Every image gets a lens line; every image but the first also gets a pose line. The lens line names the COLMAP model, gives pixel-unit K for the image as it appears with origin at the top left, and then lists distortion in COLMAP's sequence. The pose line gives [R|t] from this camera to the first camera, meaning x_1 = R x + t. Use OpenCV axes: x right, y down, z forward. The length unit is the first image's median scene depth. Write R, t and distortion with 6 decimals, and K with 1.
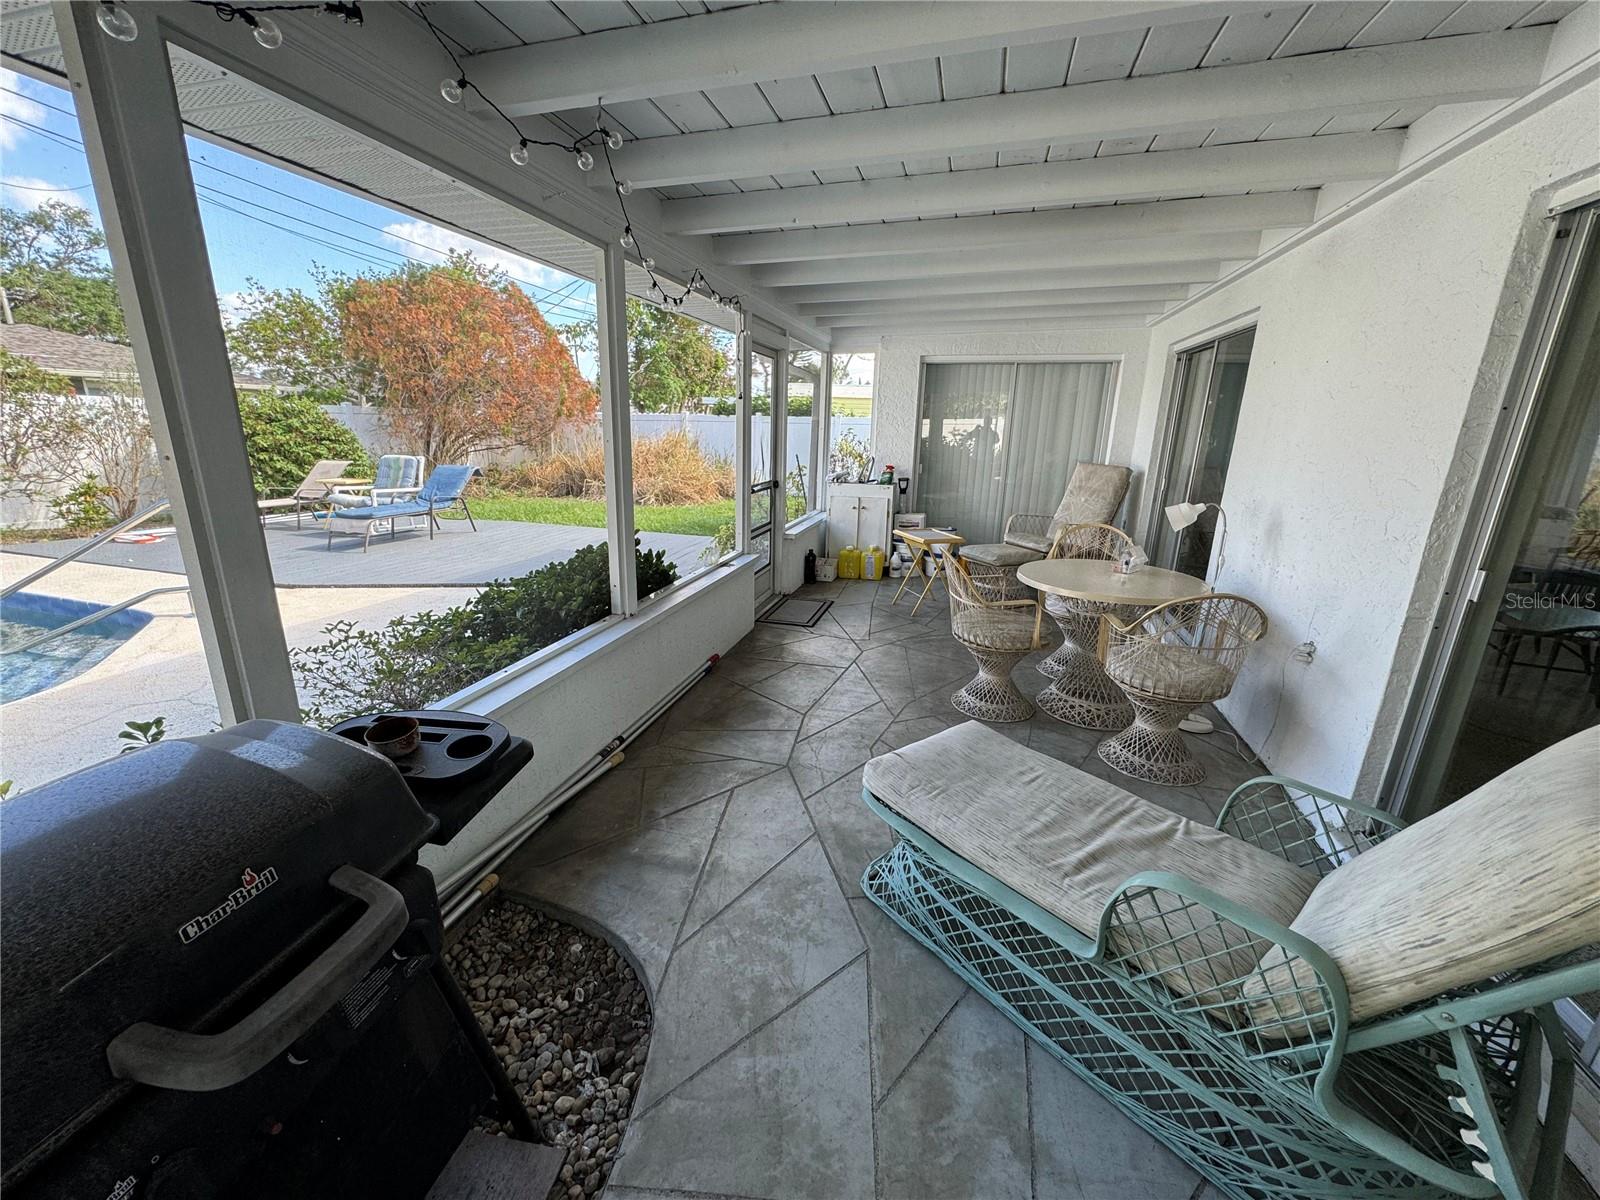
lens RADIAL K [[637.4, 0, 792.0], [0, 637.4, 601.5], [0, 0, 1]] dist [-0.003213, 0.000658]
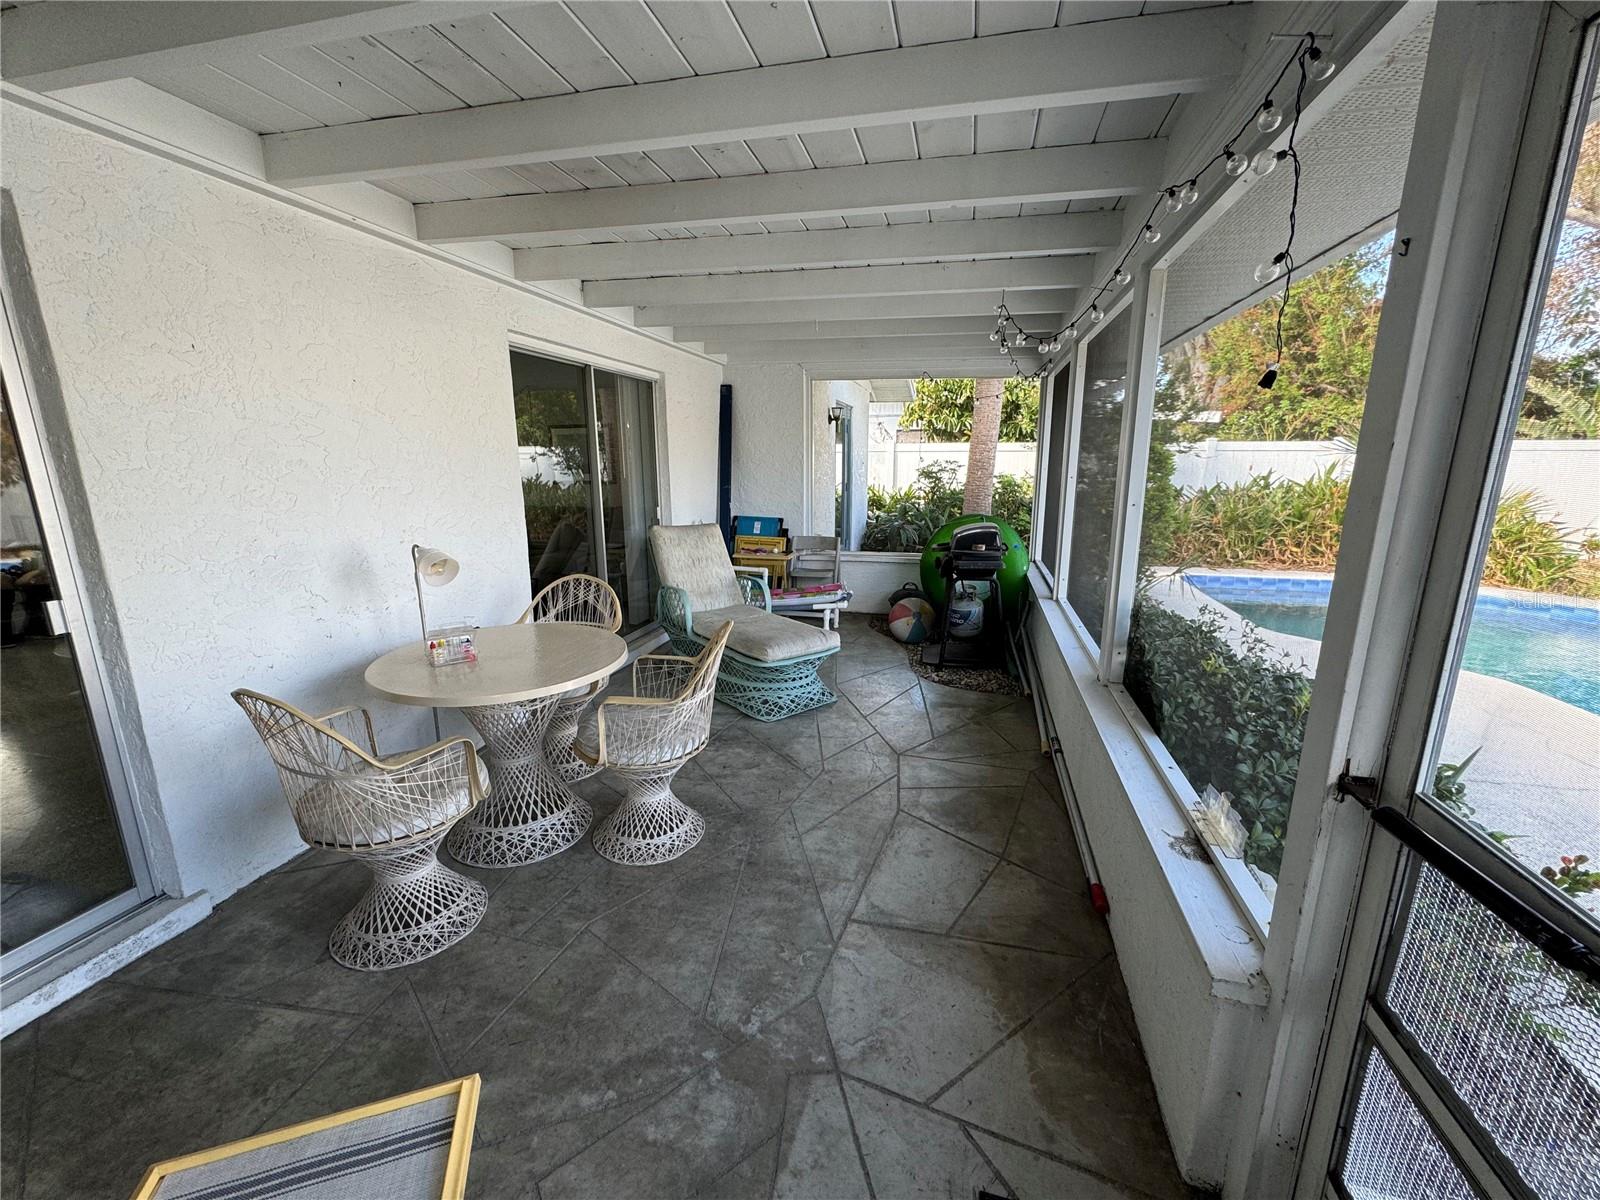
lens RADIAL K [[637.4, 0, 806.1], [0, 637.4, 601.0], [0, 0, 1]] dist [-0.003213, 0.000658]
pose [[-0.999255, -0.010121, -0.037233, 0.189190], [-0.026487, 0.881614, 0.471226, -0.481635], [0.028056, 0.471862, -0.881226, 1.749178]]
